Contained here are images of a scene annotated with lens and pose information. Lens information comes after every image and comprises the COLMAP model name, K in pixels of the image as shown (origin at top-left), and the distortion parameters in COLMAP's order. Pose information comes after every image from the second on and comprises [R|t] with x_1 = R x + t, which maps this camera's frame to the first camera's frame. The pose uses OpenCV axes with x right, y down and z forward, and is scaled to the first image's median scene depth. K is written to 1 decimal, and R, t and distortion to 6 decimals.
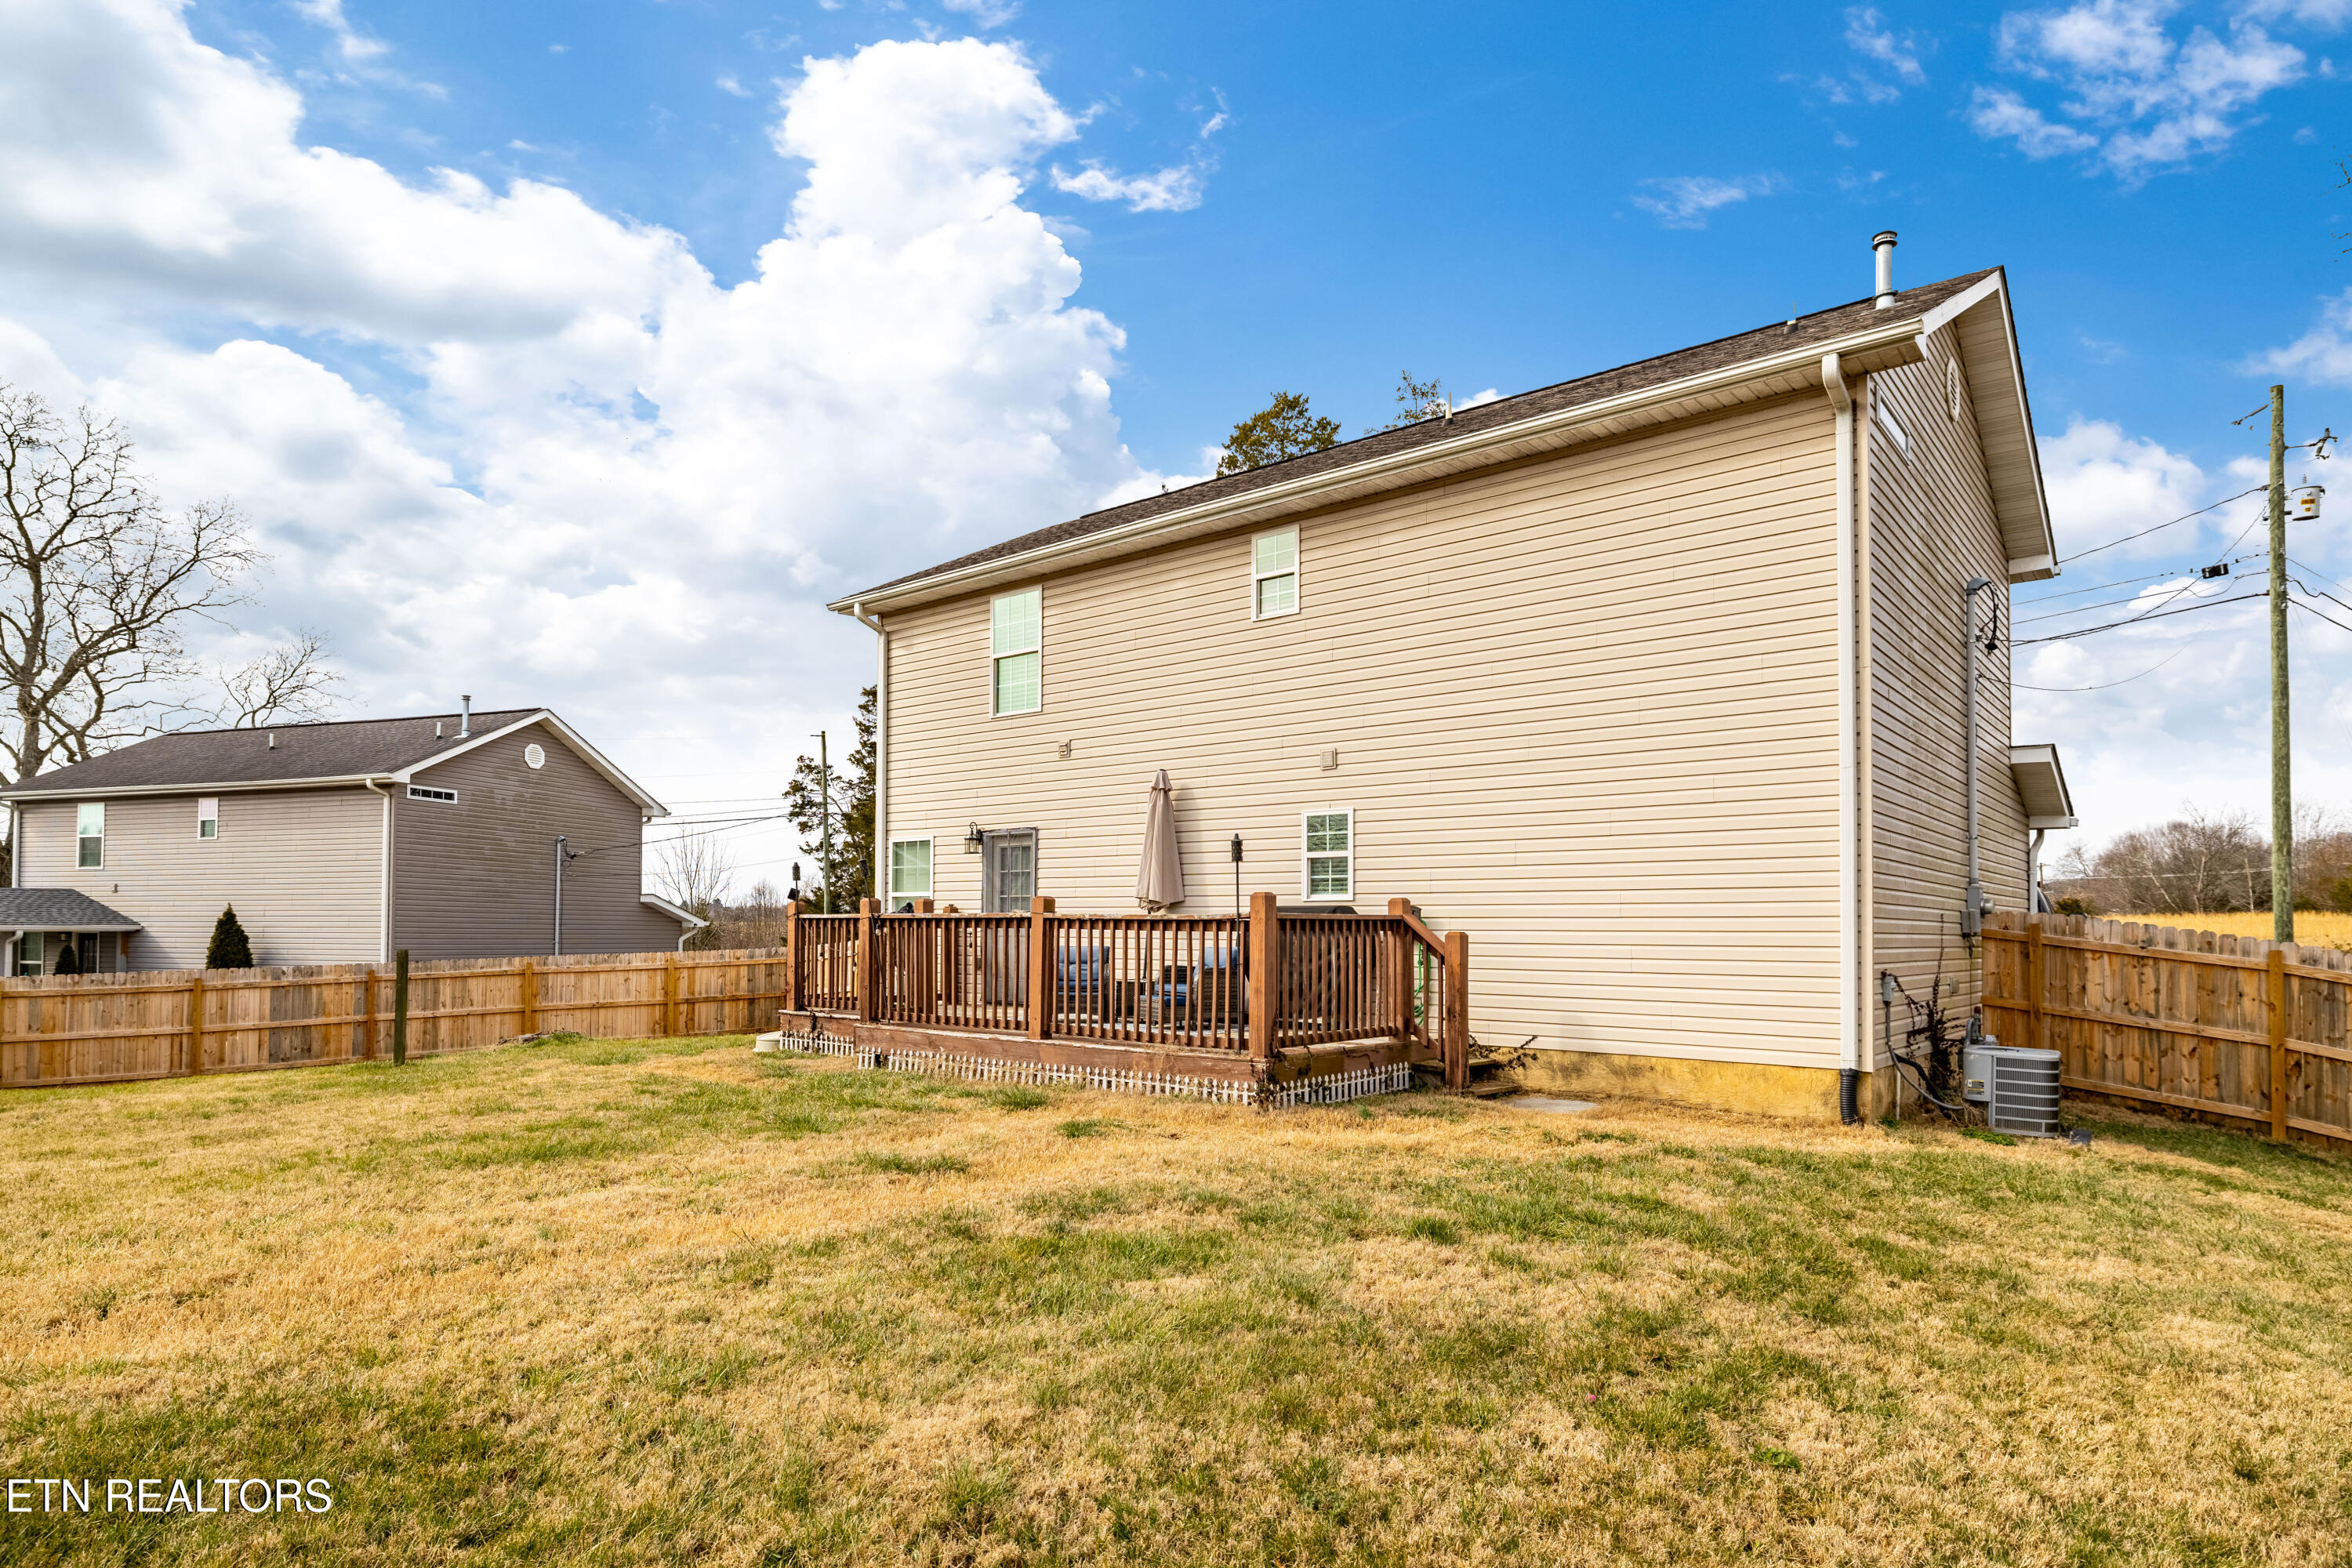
lens RADIAL K [[1286.7, 0, 1177.4], [0, 1286.7, 890.0], [0, 0, 1]] dist [-0.001070, -0.000337]
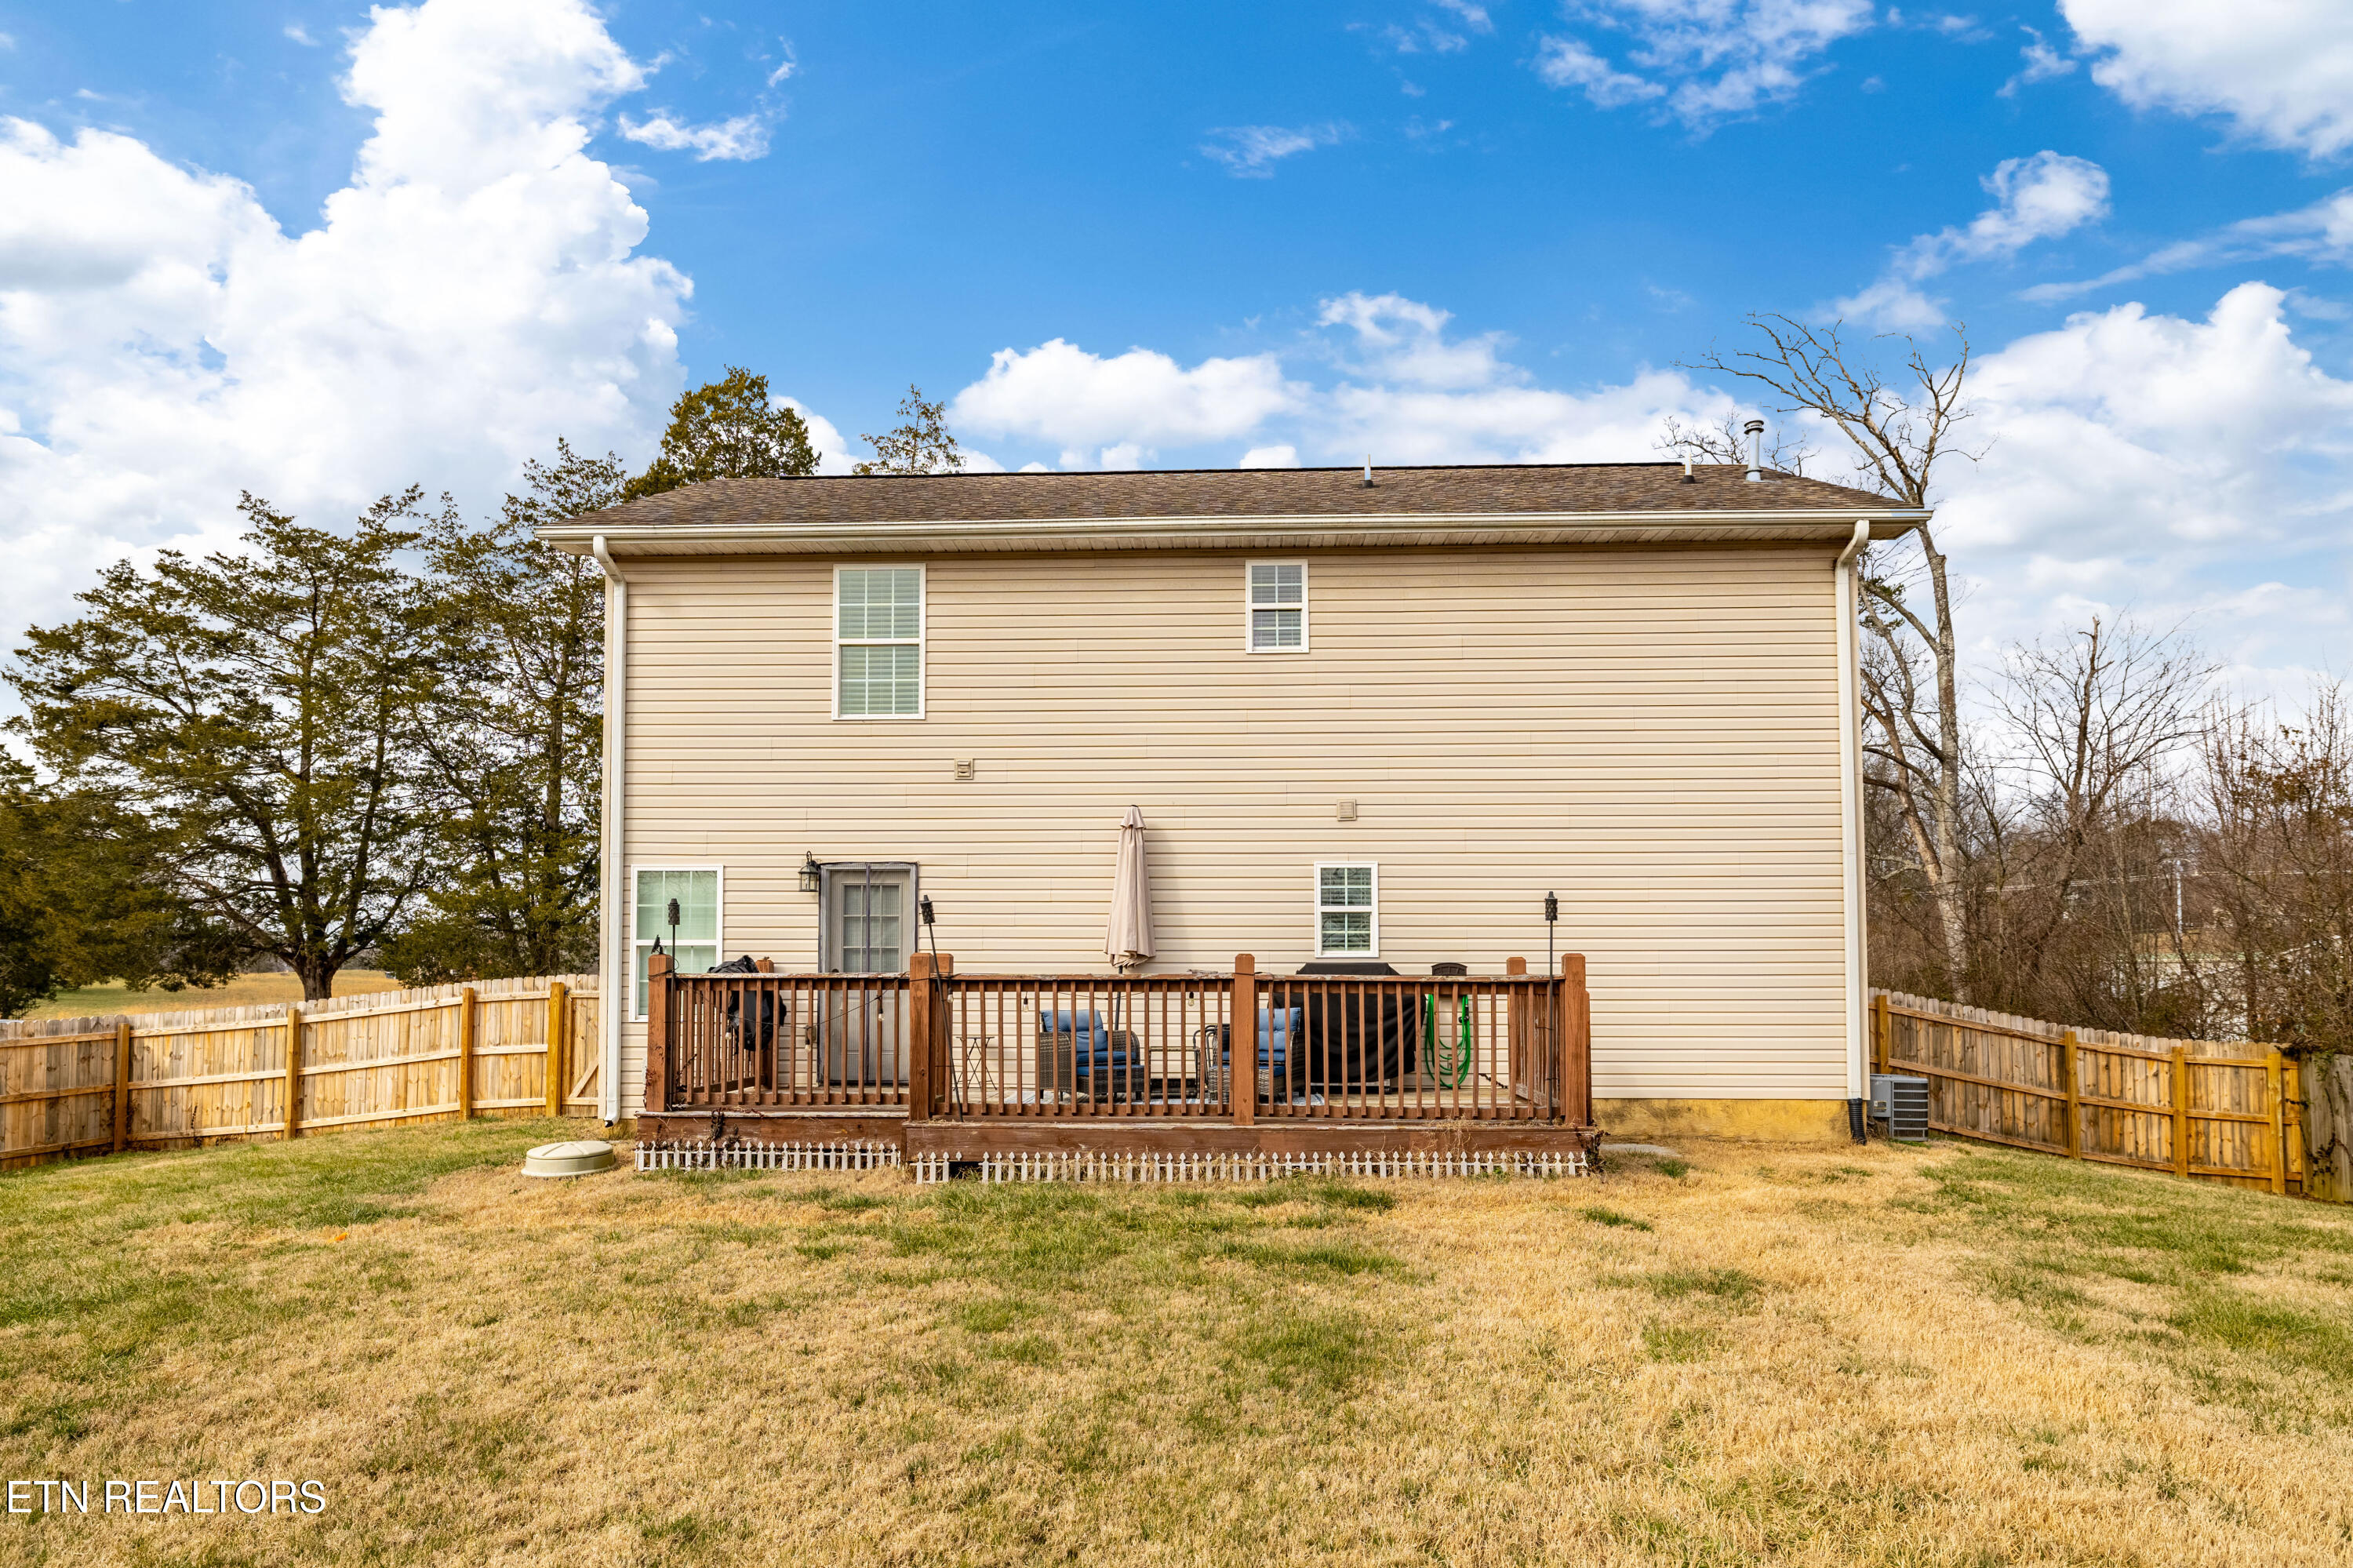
lens RADIAL K [[1298.3, 0, 1180.5], [0, 1298.3, 927.2], [0, 0, 1]] dist [-0.001550, 0.000591]
pose [[0.796371, 0.015817, 0.604602, -0.474322], [-0.013269, 0.999874, -0.008679, -0.003441], [-0.604663, -0.001111, 0.796481, 0.256131]]
